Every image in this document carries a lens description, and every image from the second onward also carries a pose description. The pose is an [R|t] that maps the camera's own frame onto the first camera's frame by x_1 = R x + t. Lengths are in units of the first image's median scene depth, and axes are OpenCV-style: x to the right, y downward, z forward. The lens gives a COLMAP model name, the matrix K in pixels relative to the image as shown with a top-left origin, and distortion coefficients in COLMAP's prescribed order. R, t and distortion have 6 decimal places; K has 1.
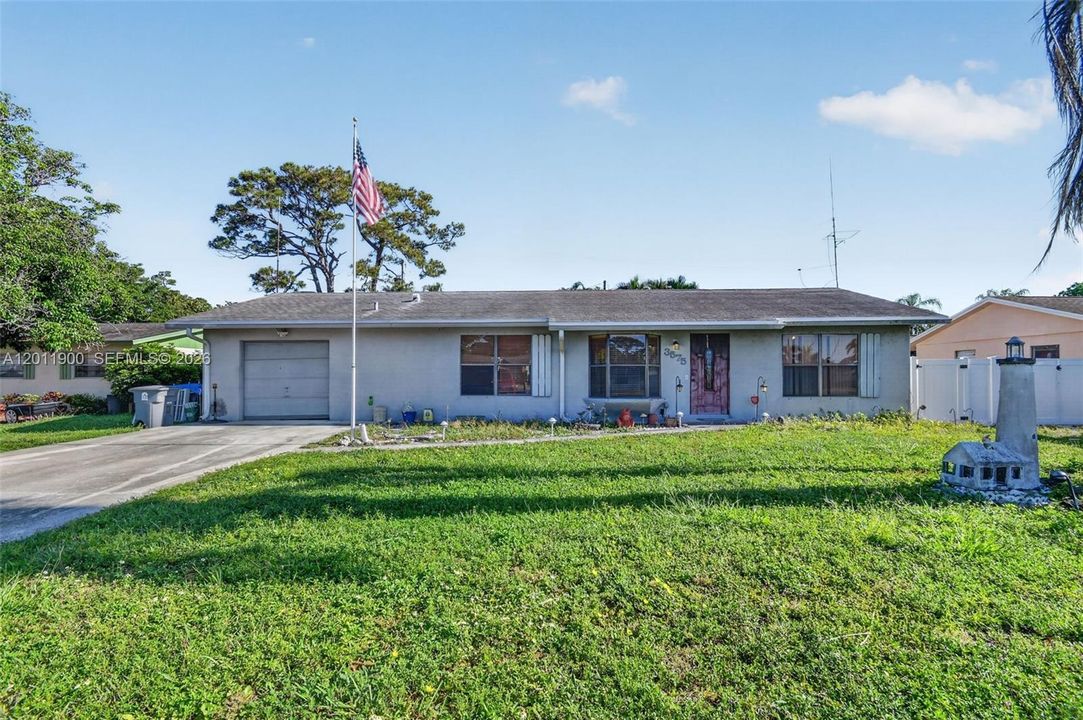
lens RADIAL K [[476.9, 0, 538.5], [0, 476.9, 373.4], [0, 0, 1]] dist [0.011721, -0.013363]
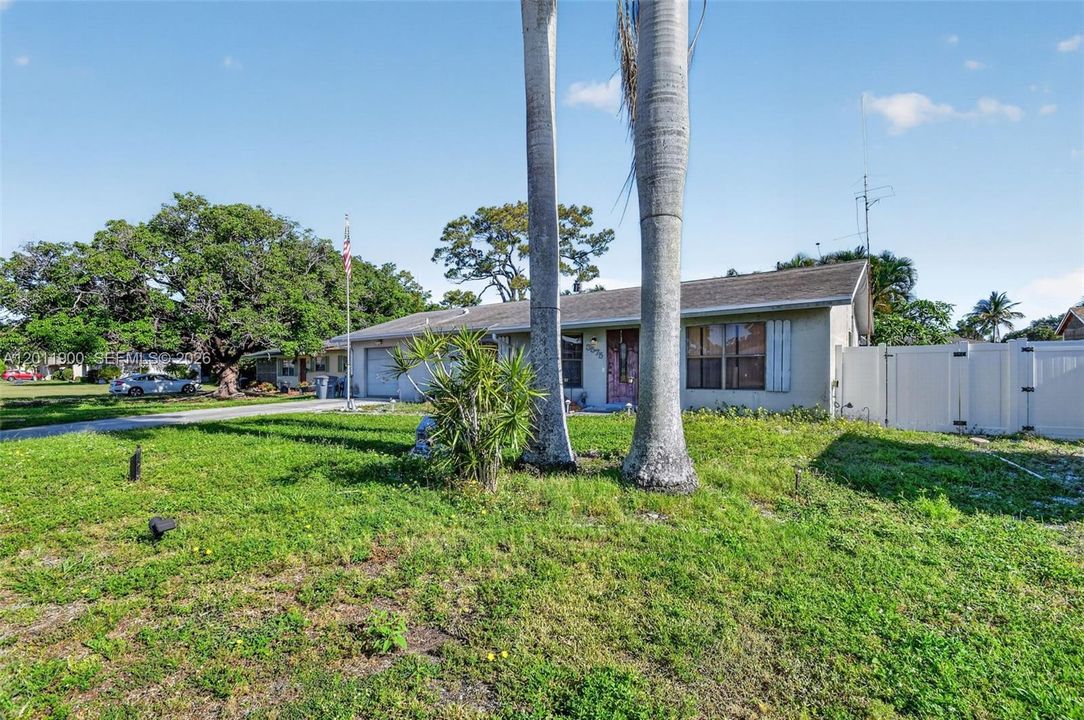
lens RADIAL K [[477.3, 0, 539.0], [0, 477.3, 373.4], [0, 0, 1]] dist [0.011721, -0.013363]
pose [[0.820251, 0.001628, -0.572002, 0.805374], [0.007426, 0.999881, 0.013494, 0.000361], [0.571956, -0.015316, 0.820142, 0.010537]]
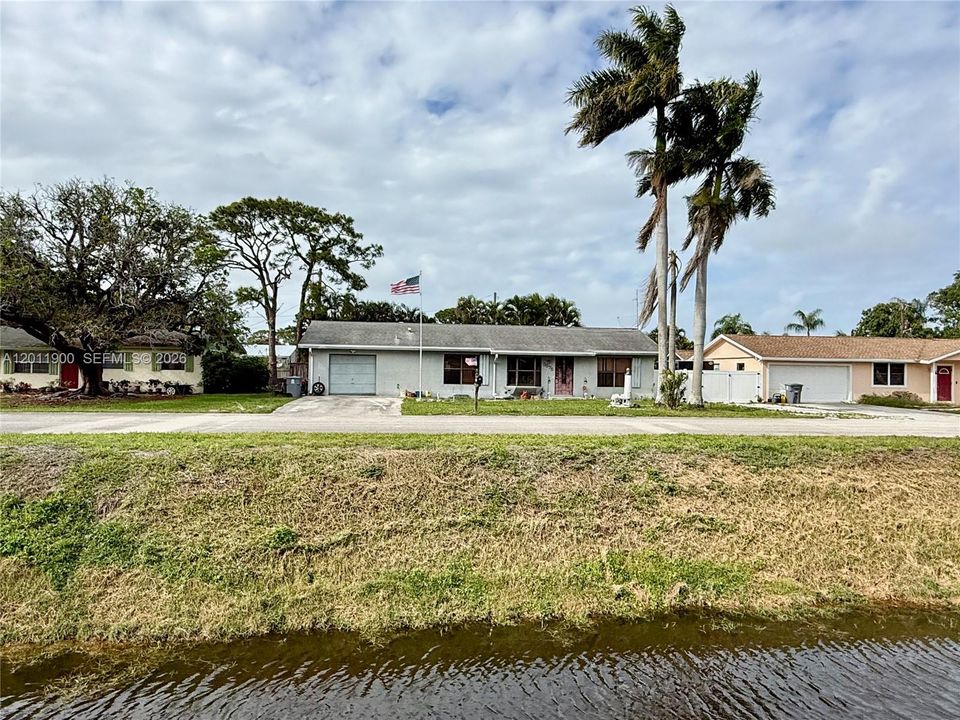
lens RADIAL K [[720.6, 0, 480.0], [0, 720.6, 360.0], [0, 0, 1]] dist [0.000258, 0.000023]
pose [[0.986334, 0.020856, 0.163433, -0.511256], [-0.018329, 0.999688, -0.016949, -0.007205], [-0.163735, 0.013722, 0.986409, -2.012781]]
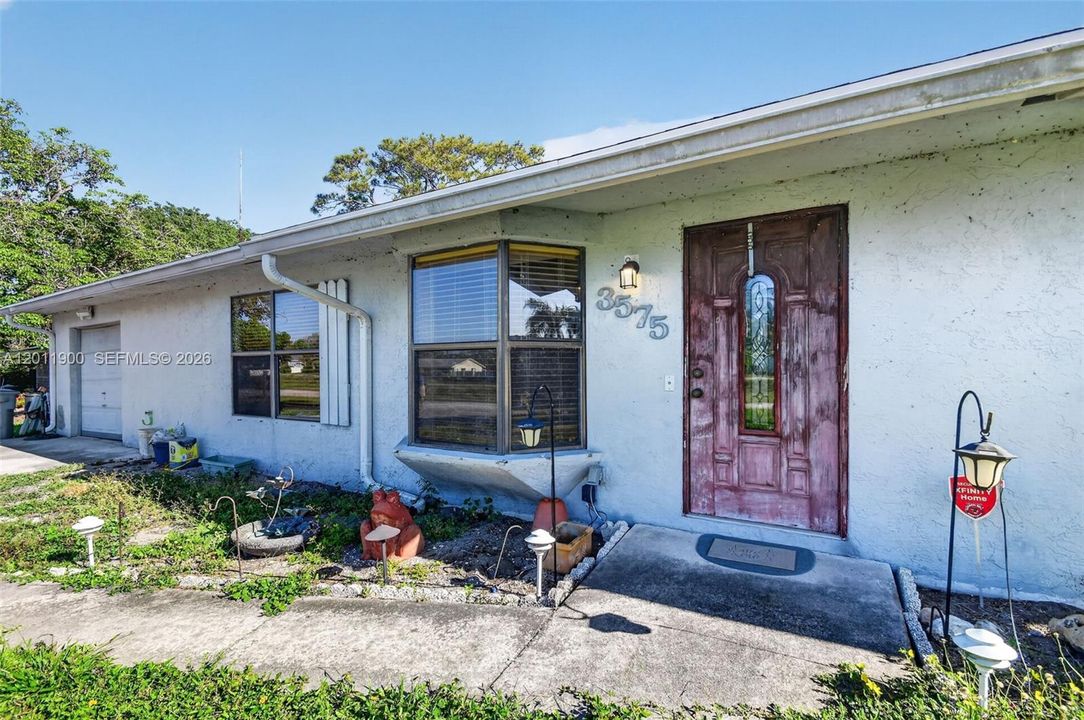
lens RADIAL K [[477.3, 0, 539.0], [0, 477.3, 373.4], [0, 0, 1]] dist [0.011721, -0.013363]
pose [[0.884549, -0.003075, -0.466437, 0.367866], [0.015757, 0.999605, 0.023291, -0.005663], [0.466181, -0.027952, 0.884248, 0.699328]]
